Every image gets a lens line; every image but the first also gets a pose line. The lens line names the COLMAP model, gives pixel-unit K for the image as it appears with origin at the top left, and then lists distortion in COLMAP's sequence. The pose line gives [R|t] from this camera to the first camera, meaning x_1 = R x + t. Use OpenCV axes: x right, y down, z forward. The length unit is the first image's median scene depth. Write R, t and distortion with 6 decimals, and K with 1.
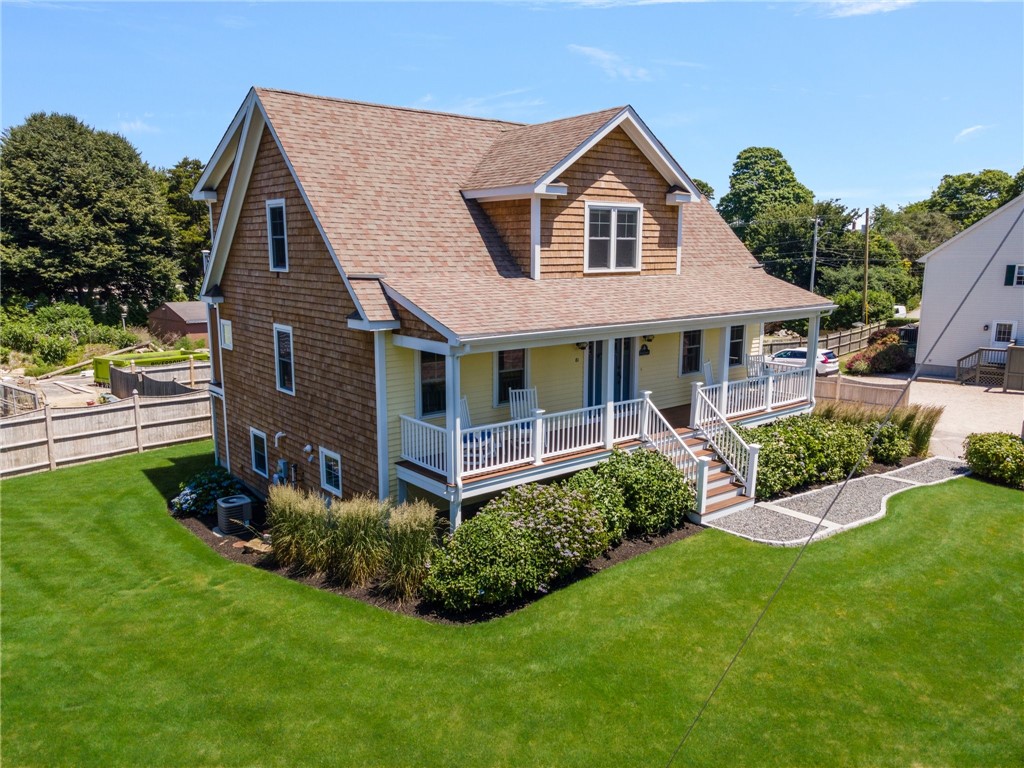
lens RADIAL K [[748.3, 0, 512.0], [0, 748.3, 384.0], [0, 0, 1]] dist [0.048585, -0.001893]
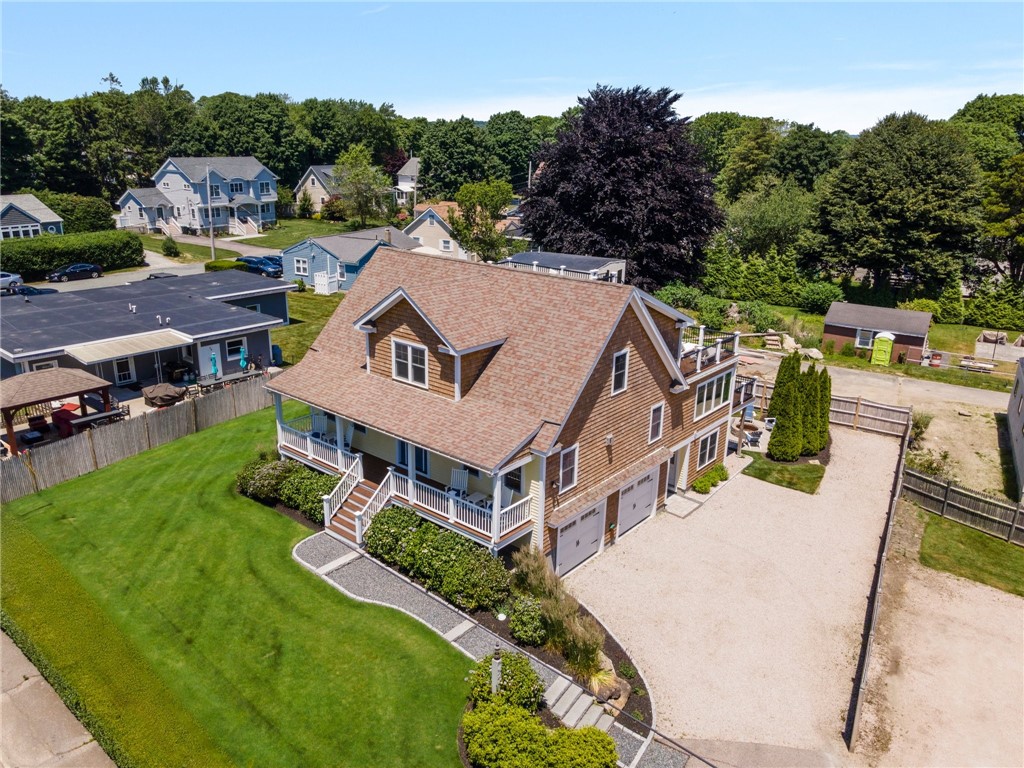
lens RADIAL K [[748.3, 0, 512.0], [0, 748.3, 384.0], [0, 0, 1]] dist [0.048585, -0.001893]
pose [[0.186978, 0.304766, -0.933893, 1.647984], [-0.189791, 0.943955, 0.270051, -0.615165], [0.963856, 0.126751, 0.234341, 0.840150]]
